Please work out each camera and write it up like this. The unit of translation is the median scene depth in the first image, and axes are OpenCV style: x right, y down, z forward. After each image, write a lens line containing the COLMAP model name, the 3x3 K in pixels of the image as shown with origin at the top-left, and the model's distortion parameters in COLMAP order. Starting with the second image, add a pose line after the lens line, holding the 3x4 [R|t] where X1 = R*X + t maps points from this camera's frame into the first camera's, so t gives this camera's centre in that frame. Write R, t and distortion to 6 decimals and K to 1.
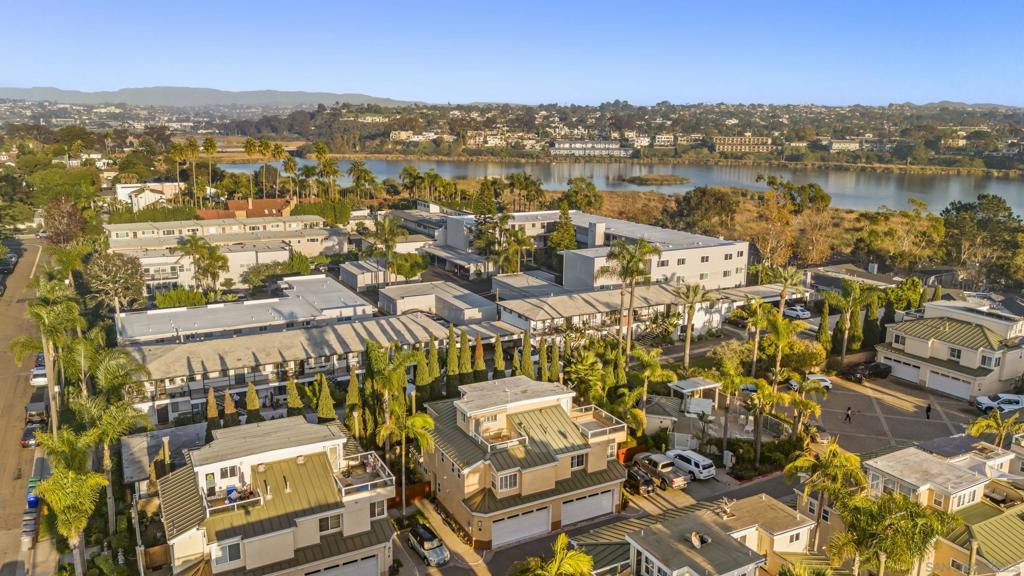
lens RADIAL K [[748.3, 0, 512.0], [0, 748.3, 288.0], [0, 0, 1]] dist [0.097450, -0.121965]
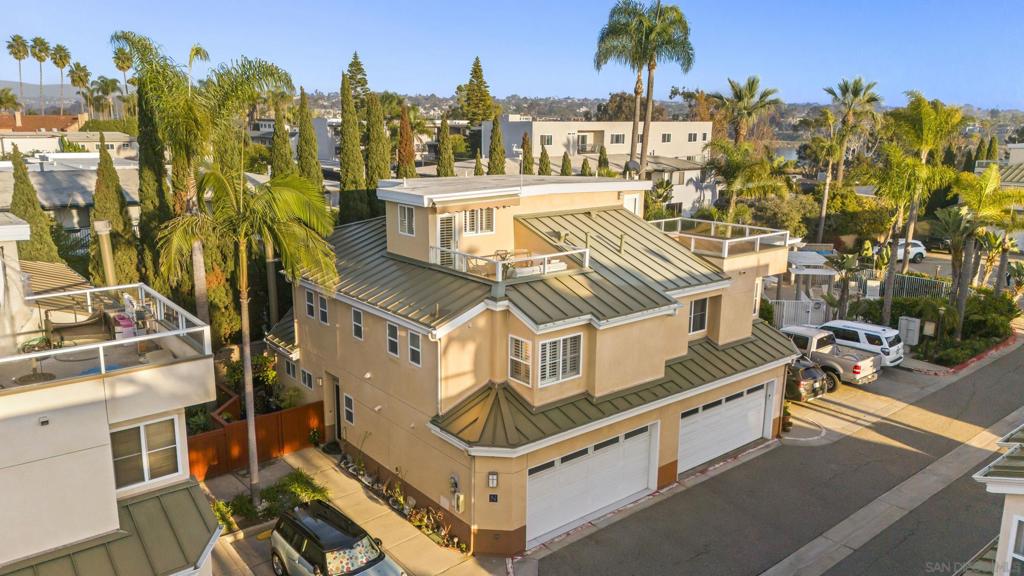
lens RADIAL K [[748.3, 0, 512.0], [0, 748.3, 288.0], [0, 0, 1]] dist [0.097450, -0.121965]
pose [[0.981068, -0.041991, 0.189058, -0.047643], [0.041517, 0.999117, 0.006469, 0.113912], [-0.189163, 0.001502, 0.981945, 0.339150]]
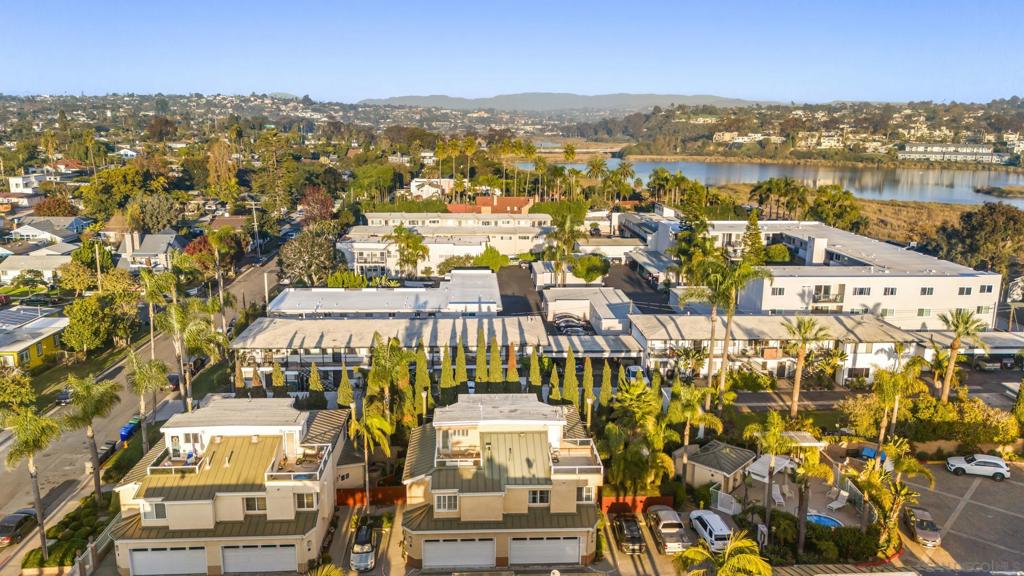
lens RADIAL K [[748.3, 0, 512.0], [0, 748.3, 288.0], [0, 0, 1]] dist [0.097450, -0.121965]
pose [[0.903851, 0.093691, -0.417464, 0.224058], [-0.094641, 0.995340, 0.018474, -0.016912], [0.417249, 0.022811, 0.908506, 0.090605]]
